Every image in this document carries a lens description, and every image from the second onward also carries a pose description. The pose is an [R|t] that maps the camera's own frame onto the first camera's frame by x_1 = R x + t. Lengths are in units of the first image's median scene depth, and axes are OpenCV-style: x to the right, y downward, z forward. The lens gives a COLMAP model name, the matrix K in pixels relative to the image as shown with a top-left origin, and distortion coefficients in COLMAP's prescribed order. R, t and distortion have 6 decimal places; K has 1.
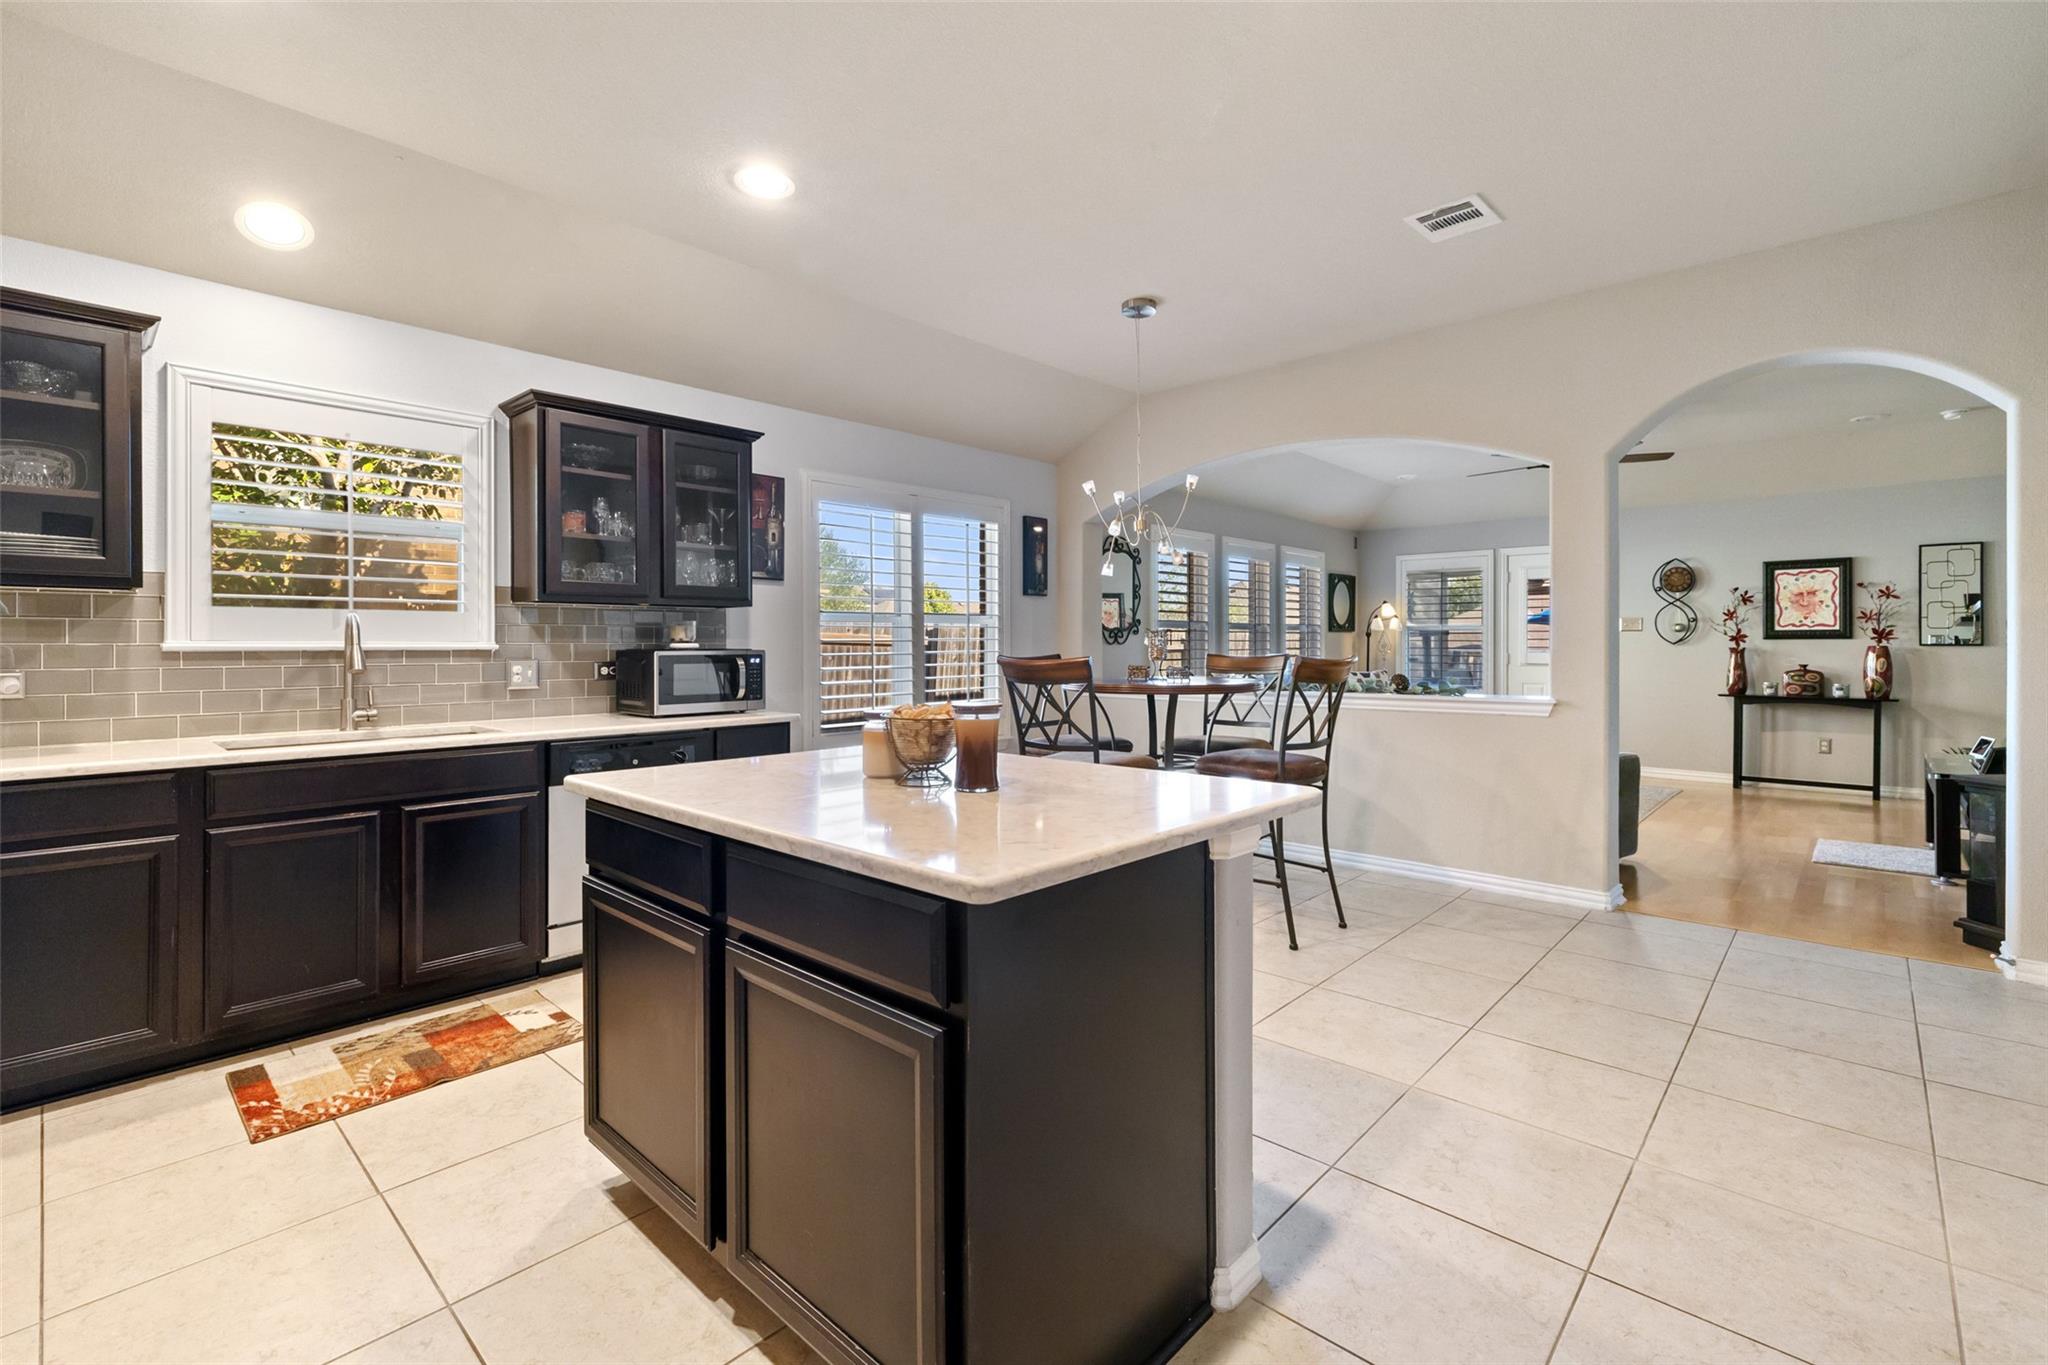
lens RADIAL K [[902.5, 0, 1017.3], [0, 902.5, 639.1], [0, 0, 1]] dist [0.002954, -0.000161]
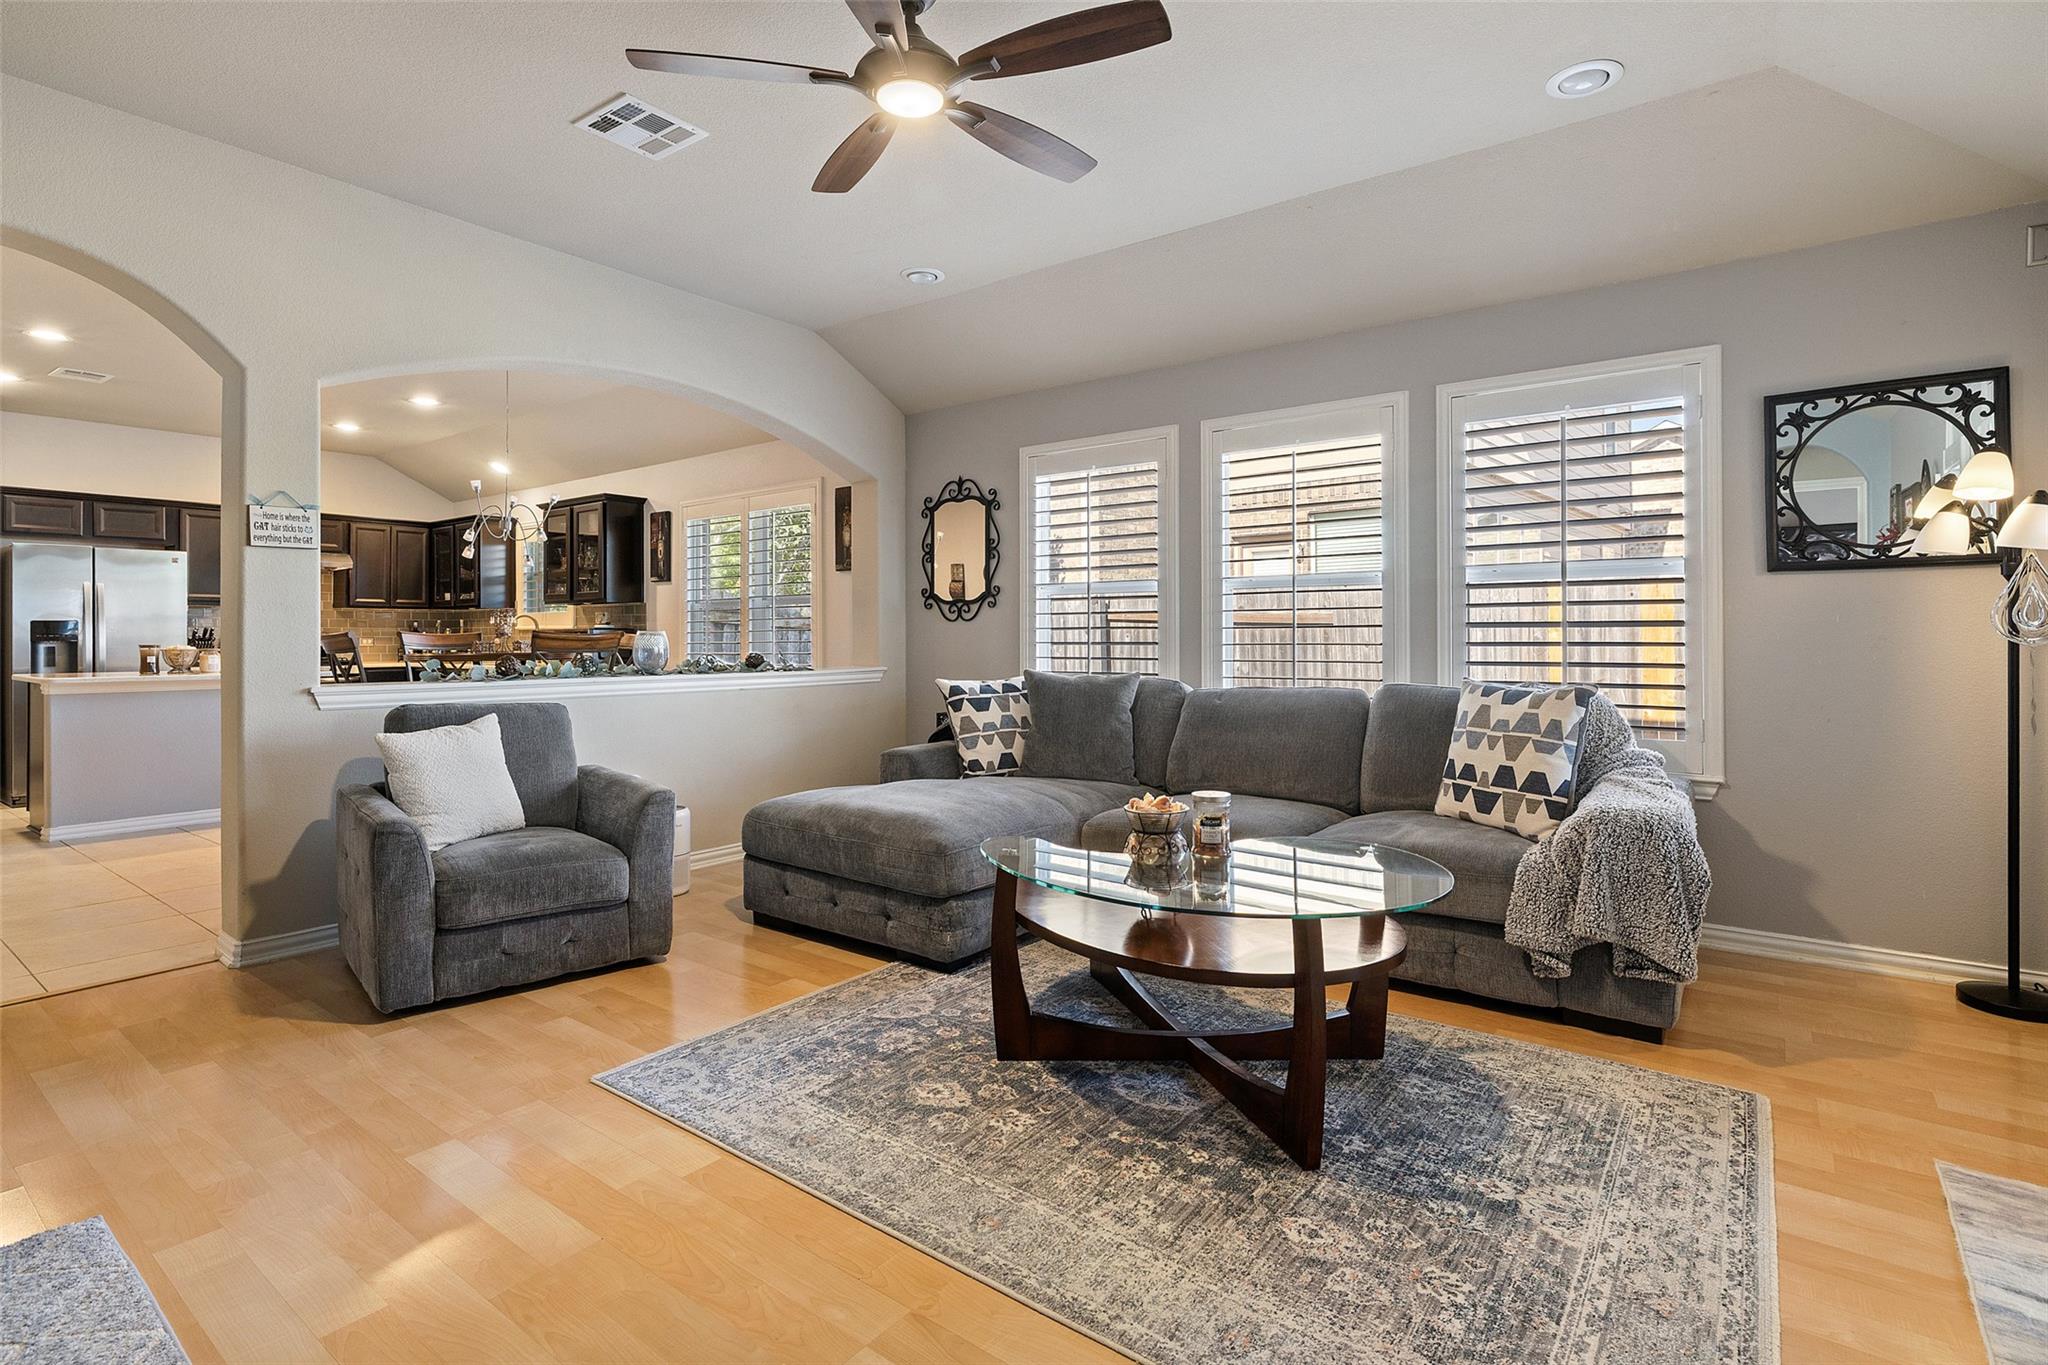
lens RADIAL K [[982.7, 0, 1018.5], [0, 982.7, 632.7], [0, 0, 1]] dist [-0.003251, 0.001359]
pose [[0.100350, -0.003552, -0.994946, 0.877118], [0.004446, 0.999985, -0.003121, 0.016868], [0.994942, -0.004110, 0.100364, 0.897156]]
